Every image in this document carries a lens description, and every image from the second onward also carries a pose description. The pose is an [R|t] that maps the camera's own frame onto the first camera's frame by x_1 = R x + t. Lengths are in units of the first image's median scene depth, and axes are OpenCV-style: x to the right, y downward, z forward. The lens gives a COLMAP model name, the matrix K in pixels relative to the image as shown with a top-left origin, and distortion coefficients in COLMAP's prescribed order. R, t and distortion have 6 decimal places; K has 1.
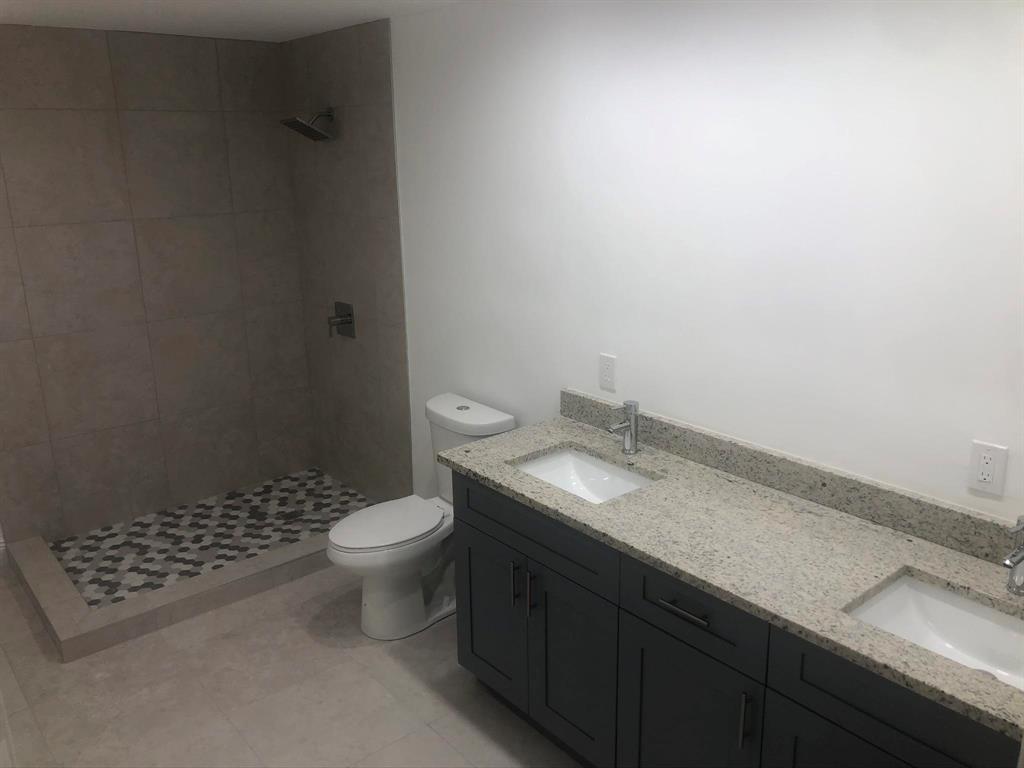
lens RADIAL K [[833.0, 0, 511.3], [0, 833.0, 363.7], [0, 0, 1]] dist [0.010745, -0.013068]
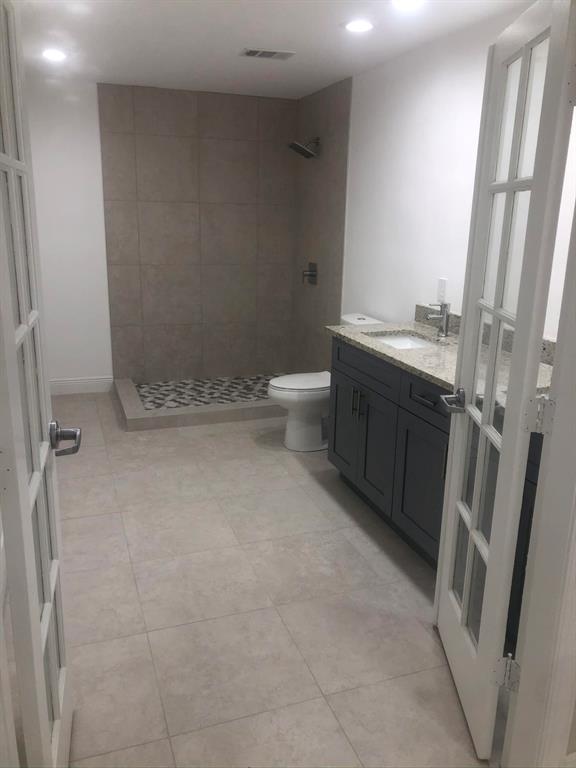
lens RADIAL K [[624.8, 0, 290.4], [0, 624.8, 373.9], [0, 0, 1]] dist [0.010745, -0.013068]
pose [[0.937390, 0.123821, -0.325527, 0.186607], [-0.125352, 0.991978, 0.016353, 0.134762], [0.324941, 0.025476, 0.945391, -0.146865]]
